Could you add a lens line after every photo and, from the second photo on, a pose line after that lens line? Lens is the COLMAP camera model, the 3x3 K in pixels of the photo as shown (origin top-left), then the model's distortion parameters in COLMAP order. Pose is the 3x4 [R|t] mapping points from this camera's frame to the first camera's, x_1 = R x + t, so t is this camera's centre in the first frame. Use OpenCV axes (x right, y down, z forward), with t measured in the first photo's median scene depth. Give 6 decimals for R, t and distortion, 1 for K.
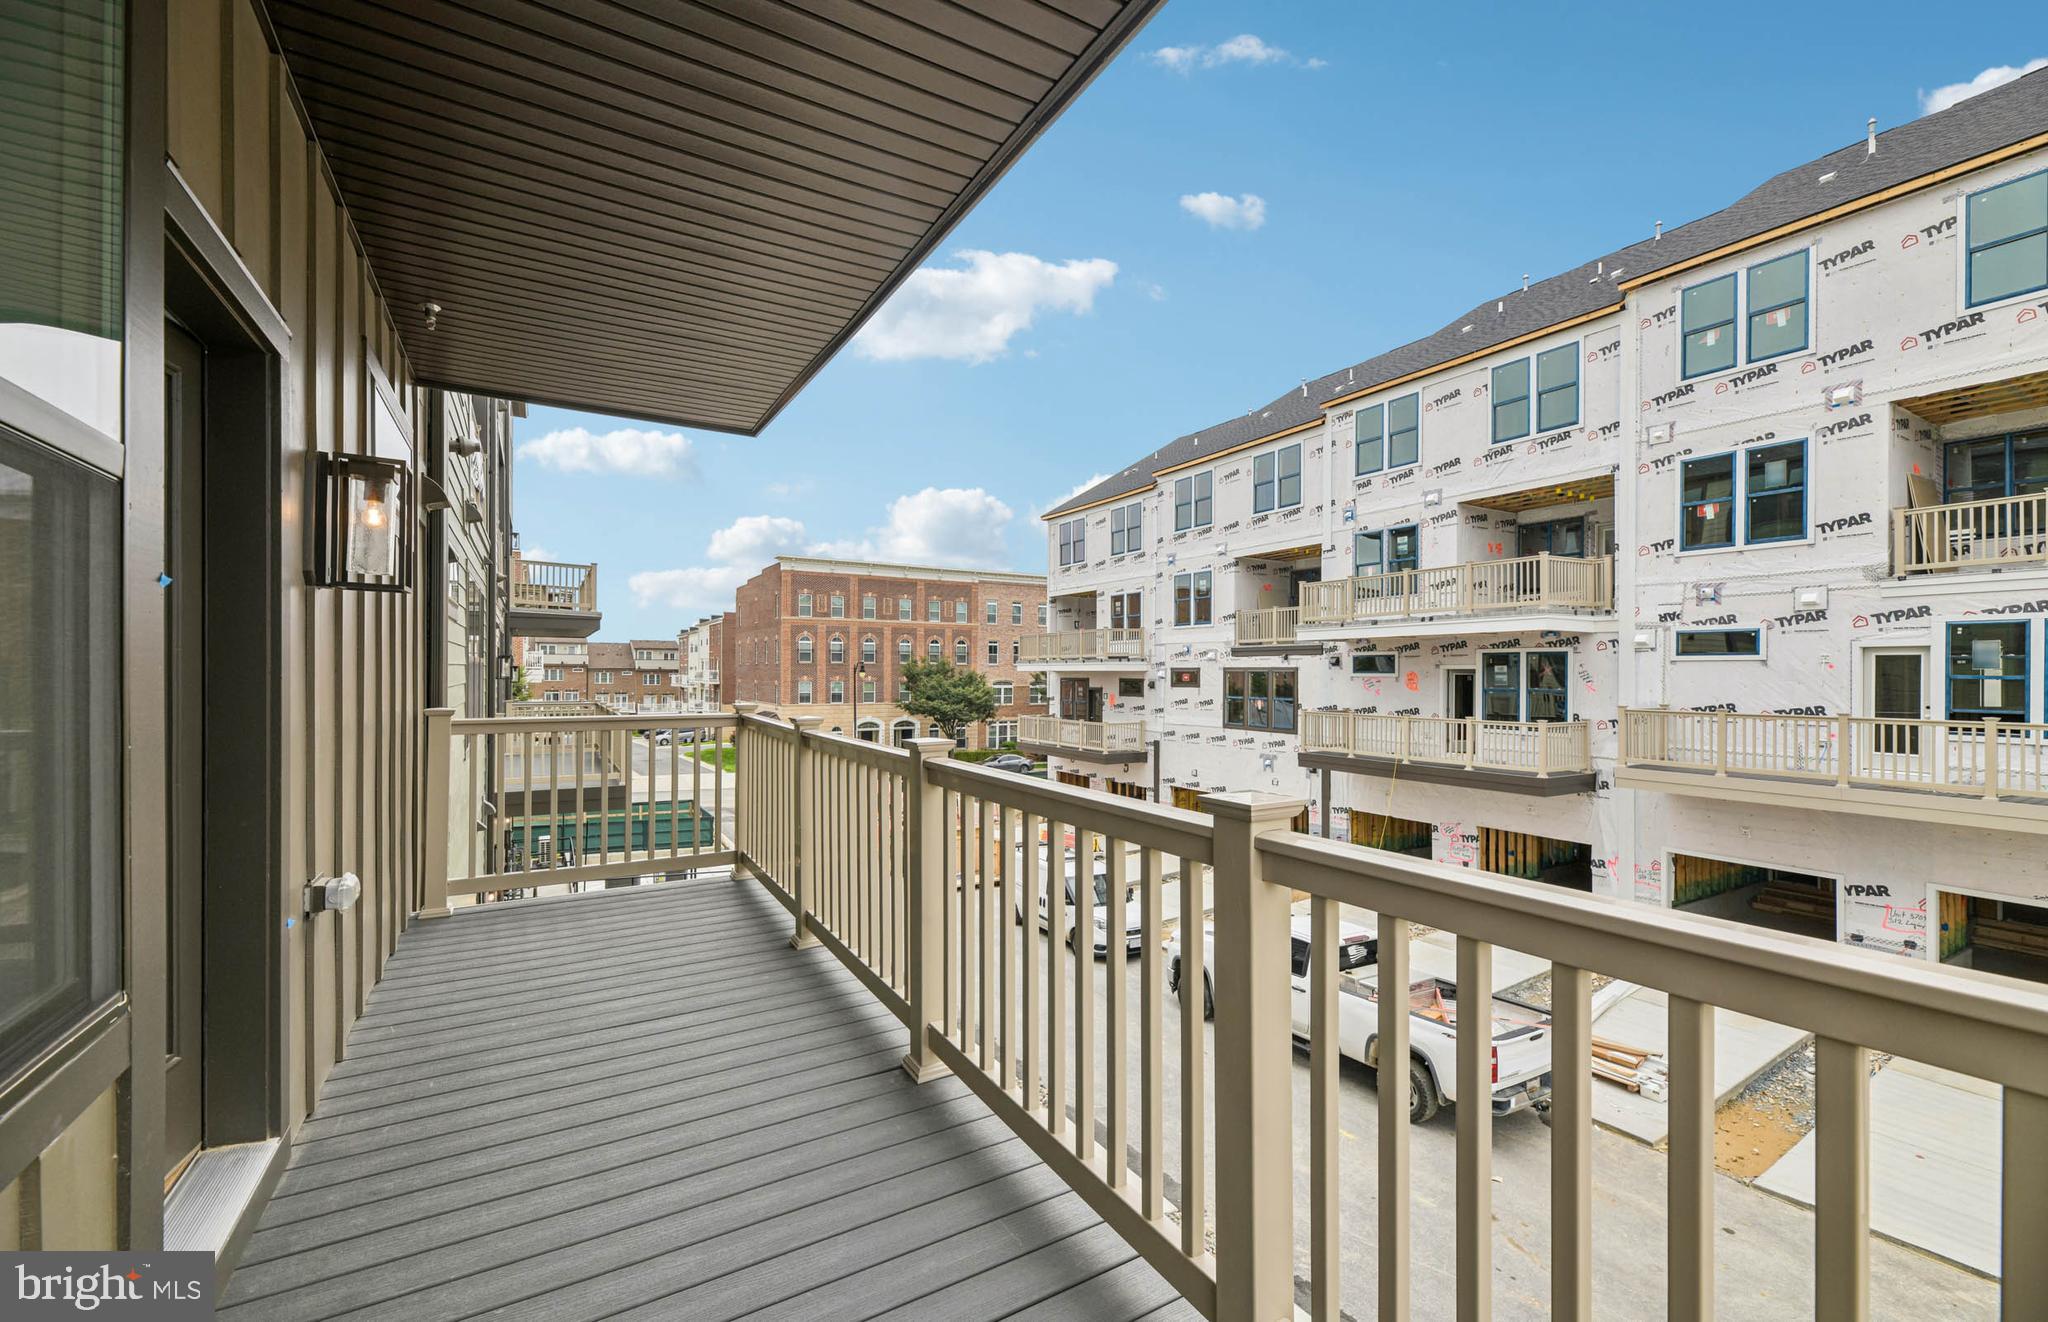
lens RADIAL K [[835.9, 0, 1014.0], [0, 835.9, 665.7], [0, 0, 1]] dist [0.012780, -0.002650]
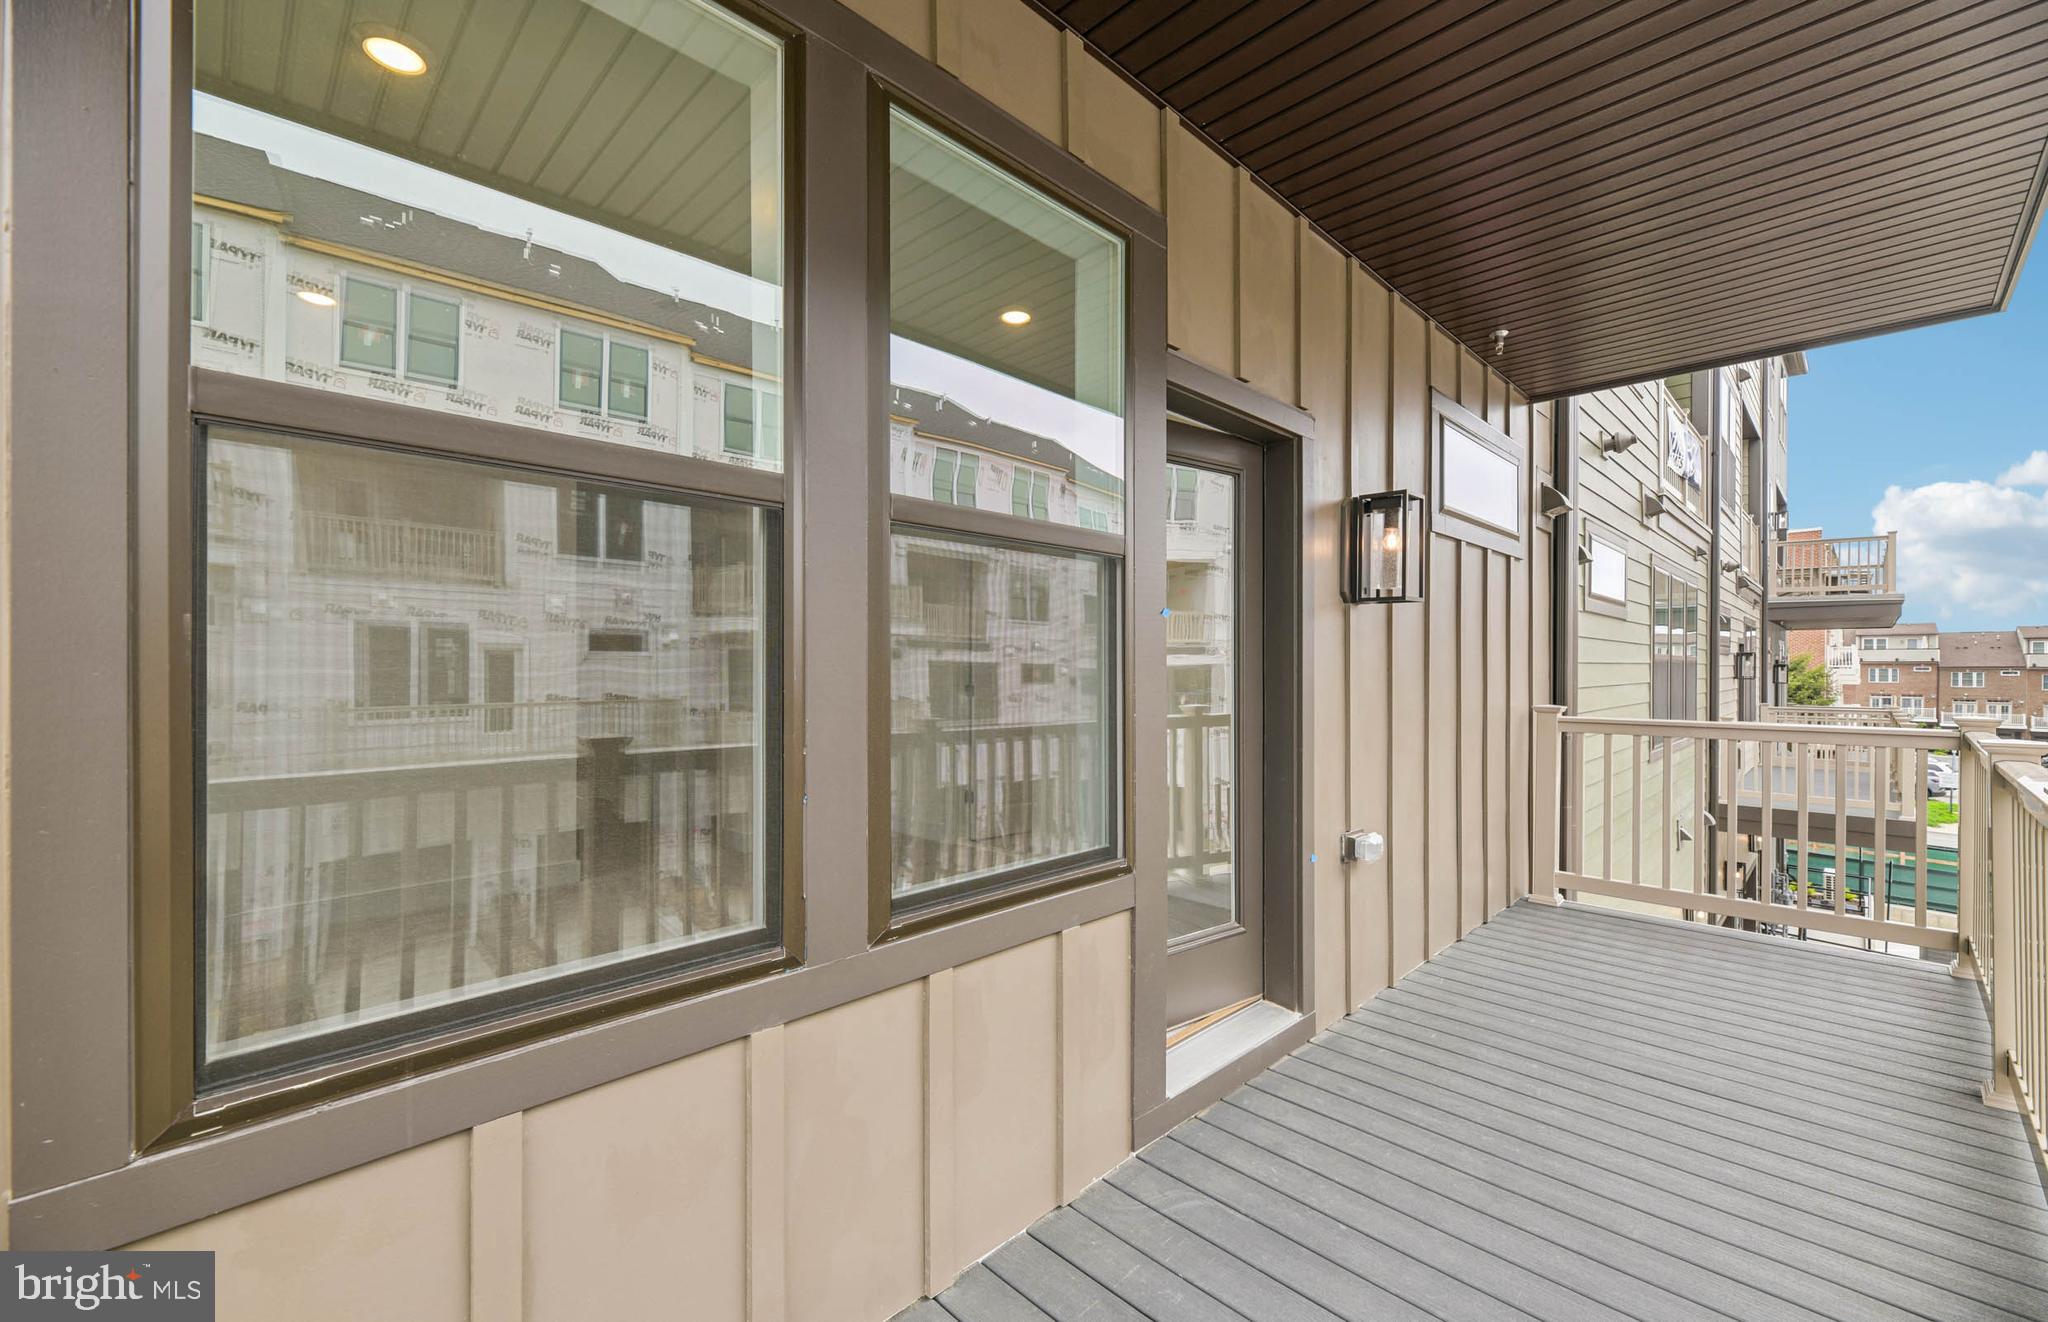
lens RADIAL K [[835.9, 0, 1042.8], [0, 835.9, 658.6], [0, 0, 1]] dist [0.012780, -0.002650]
pose [[0.260628, -0.016203, -0.965303, 0.172118], [0.008424, 0.999859, -0.014508, 0.002807], [0.965402, -0.004350, 0.260728, 0.131759]]
